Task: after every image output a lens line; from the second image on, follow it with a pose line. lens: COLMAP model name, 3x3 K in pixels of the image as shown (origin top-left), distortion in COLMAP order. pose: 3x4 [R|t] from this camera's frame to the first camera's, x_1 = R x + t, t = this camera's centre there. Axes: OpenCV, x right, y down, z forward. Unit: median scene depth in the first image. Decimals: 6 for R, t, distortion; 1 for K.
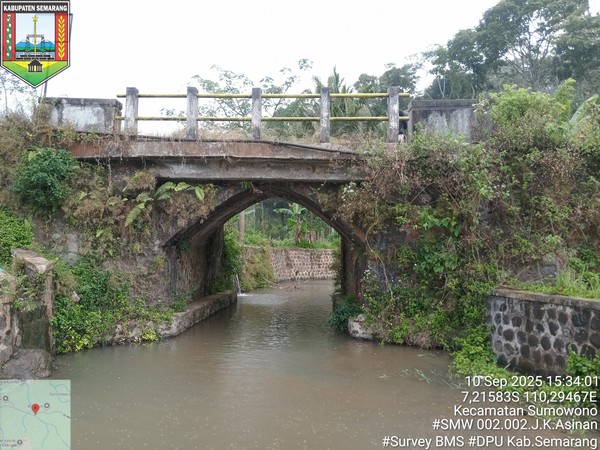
lens RADIAL K [[456.3, 0, 300.0], [0, 456.3, 219.9], [0, 0, 1]] dist [0.047654, -0.107867]
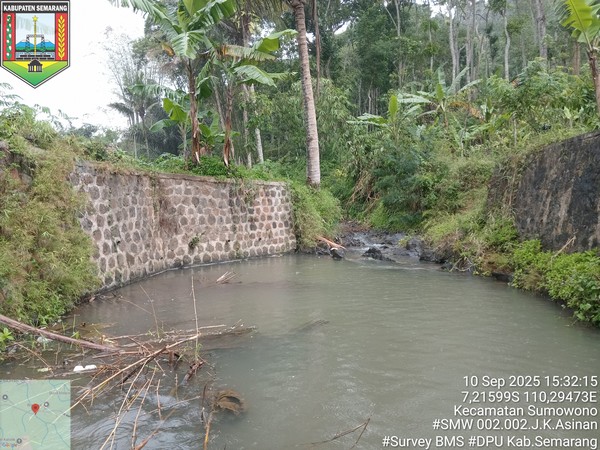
lens RADIAL K [[450.2, 0, 297.8], [0, 450.2, 226.2], [0, 0, 1]] dist [0.074057, -0.143848]
pose [[0.977453, -0.026809, 0.209445, -0.000277], [0.003176, 0.993662, 0.112368, 0.197774], [-0.211130, -0.109169, 0.971342, 2.037778]]
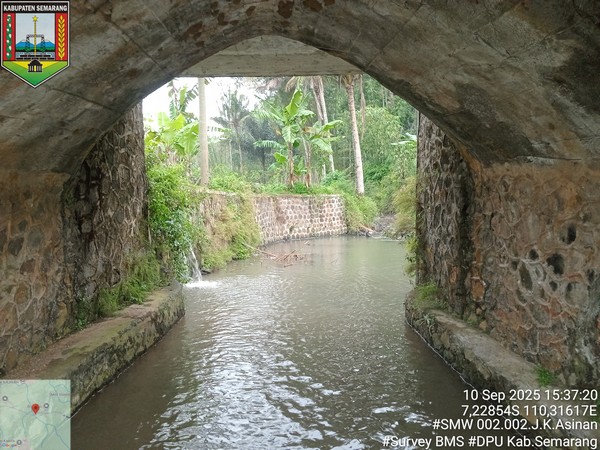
lens RADIAL K [[450.2, 0, 297.8], [0, 450.2, 226.2], [0, 0, 1]] dist [0.074057, -0.143848]
pose [[0.998794, -0.033007, 0.036350, -0.068690], [0.028091, 0.991336, 0.128313, 0.069091], [-0.040271, -0.127137, 0.991067, 0.973292]]
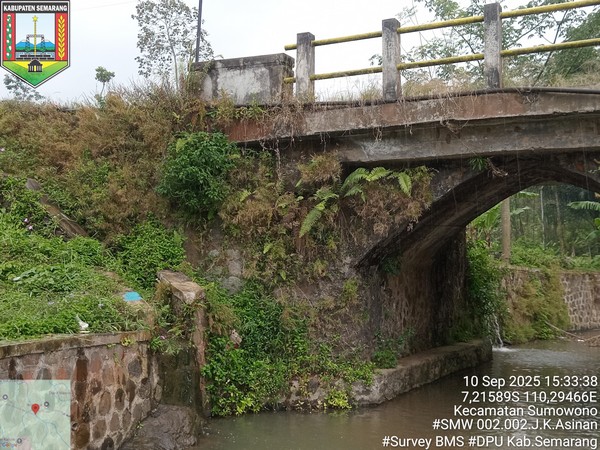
lens RADIAL K [[744.3, 0, 291.1], [0, 744.3, 218.6], [0, 0, 1]] dist [0.140331, -0.378208]
pose [[0.908353, -0.037143, -0.416552, 0.068973], [0.032121, 0.999302, -0.019063, 0.007010], [0.416970, 0.003936, 0.908912, -0.016875]]
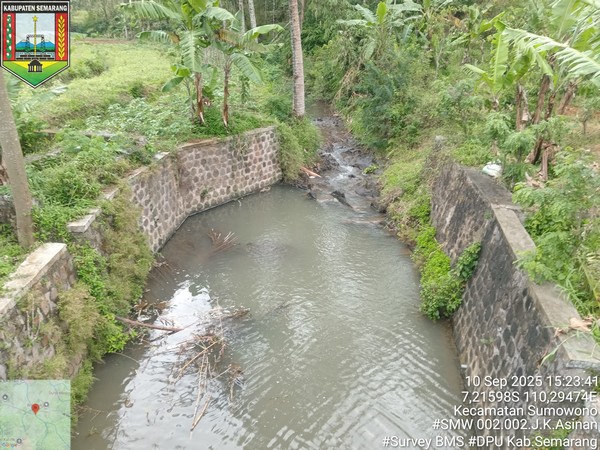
lens RADIAL K [[450.2, 0, 297.8], [0, 450.2, 226.2], [0, 0, 1]] dist [0.074057, -0.143848]
pose [[0.976745, -0.075421, 0.200699, -0.022967], [-0.028216, 0.882725, 0.469042, -0.249843], [-0.212538, -0.463797, 0.860070, 1.758213]]
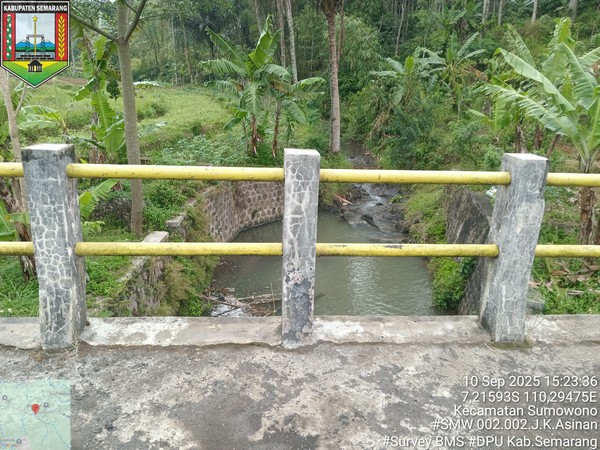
lens RADIAL K [[450.2, 0, 297.8], [0, 450.2, 226.2], [0, 0, 1]] dist [0.074057, -0.143848]
pose [[0.989692, -0.030498, 0.139930, -0.099218], [-0.026859, 0.920199, 0.390527, -0.289330], [-0.140674, -0.390260, 0.909895, 1.486361]]
